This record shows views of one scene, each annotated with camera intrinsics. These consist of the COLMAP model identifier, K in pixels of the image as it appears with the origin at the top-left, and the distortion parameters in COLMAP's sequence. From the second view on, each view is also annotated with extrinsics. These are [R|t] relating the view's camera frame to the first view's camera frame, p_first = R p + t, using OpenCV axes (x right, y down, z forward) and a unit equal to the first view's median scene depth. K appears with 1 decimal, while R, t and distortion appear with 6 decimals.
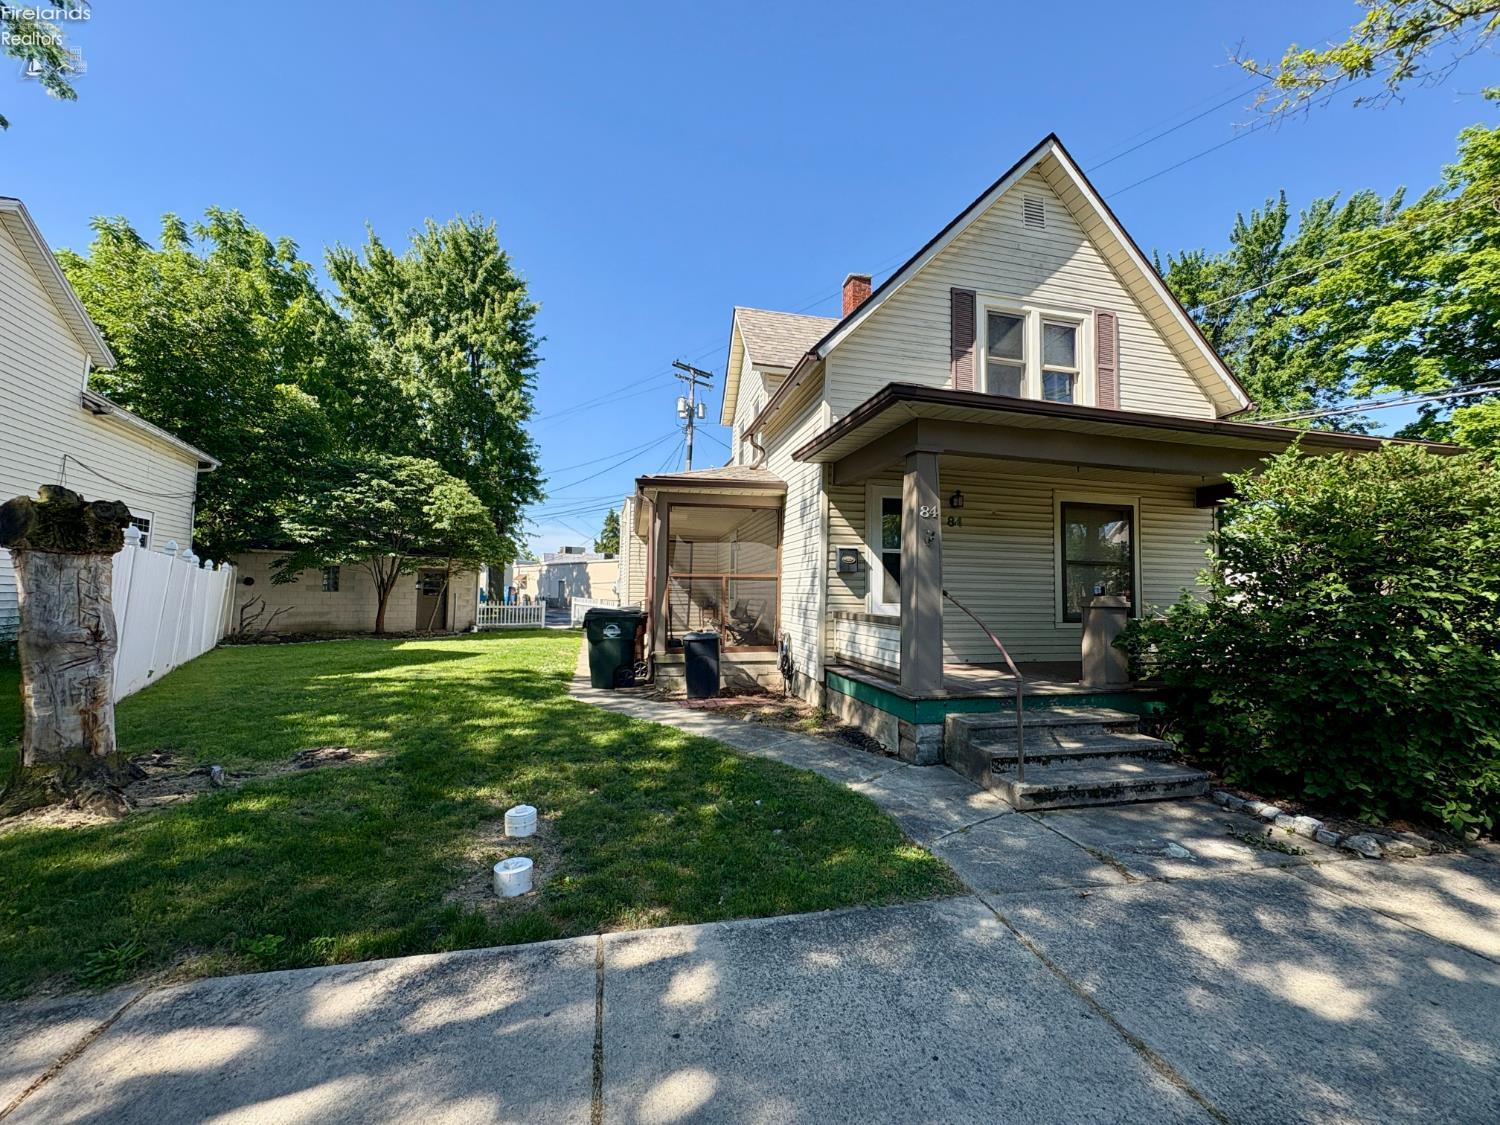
lens RADIAL K [[599.2, 0, 750.0], [0, 599.2, 562.5], [0, 0, 1]] dist [-0.001458, 0.000399]
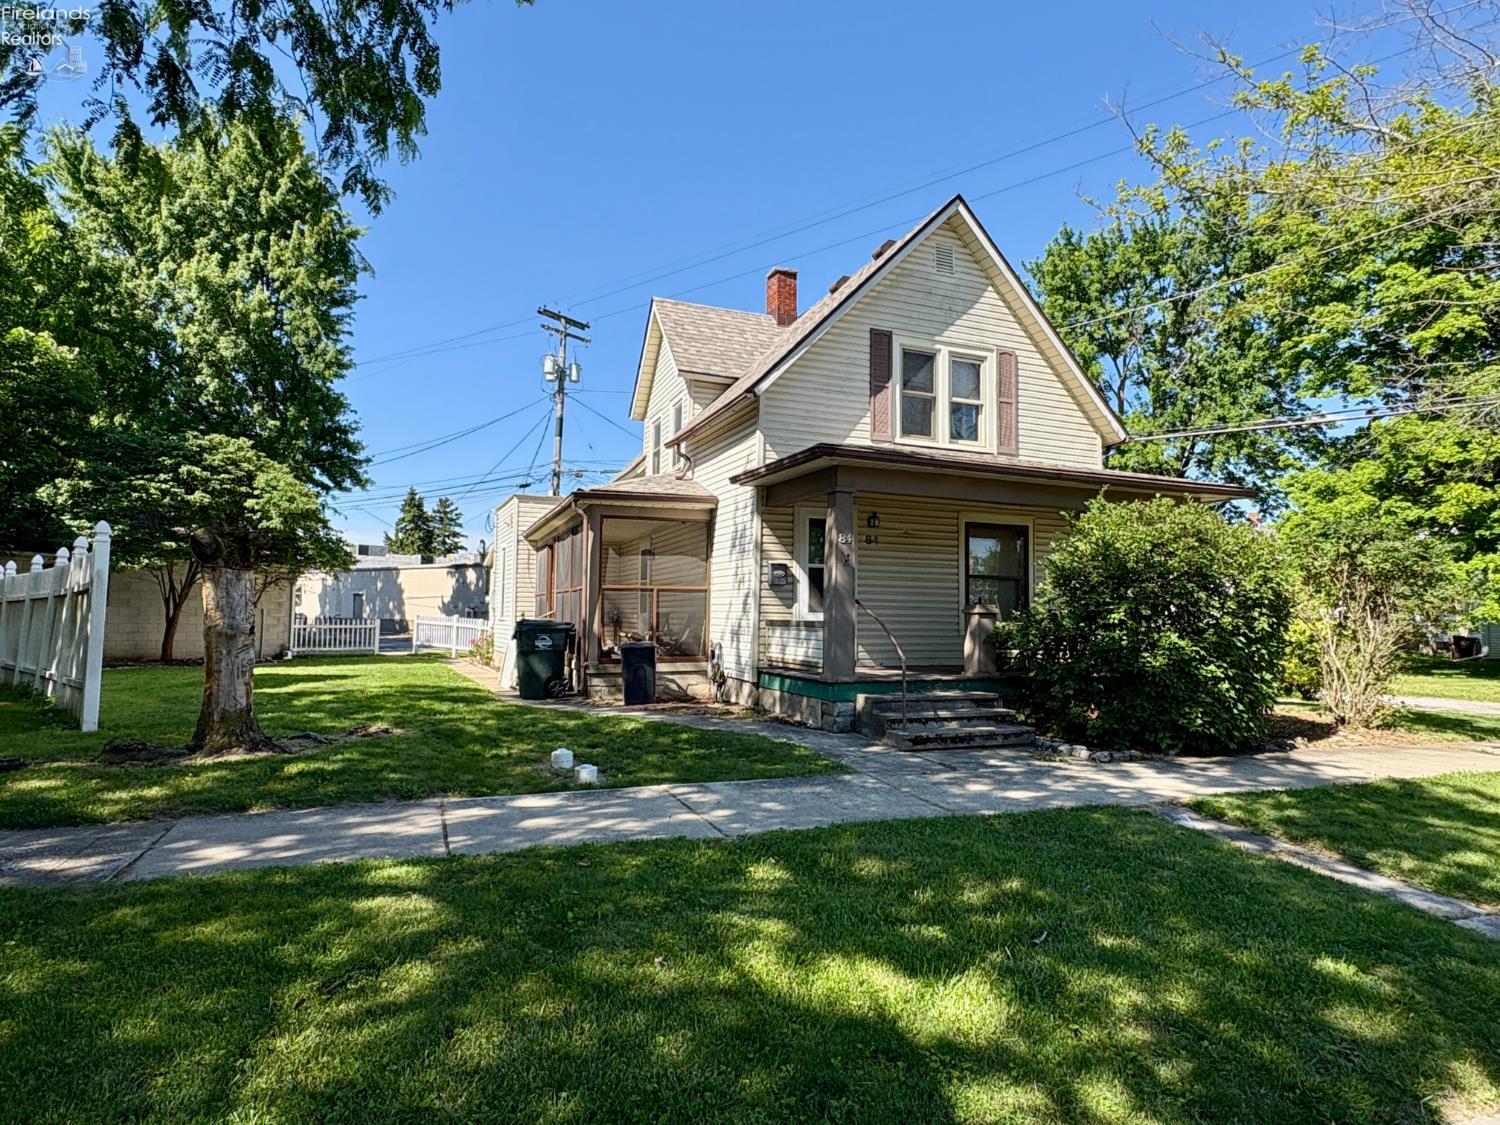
lens RADIAL K [[881.5, 0, 750.0], [0, 881.5, 562.5], [0, 0, 1]] dist [0.000361, -0.000013]
pose [[0.987348, 0.008083, 0.158361, -0.089455], [-0.007053, 0.999950, -0.007064, -0.008116], [-0.158411, 0.005858, 0.987356, -0.368015]]
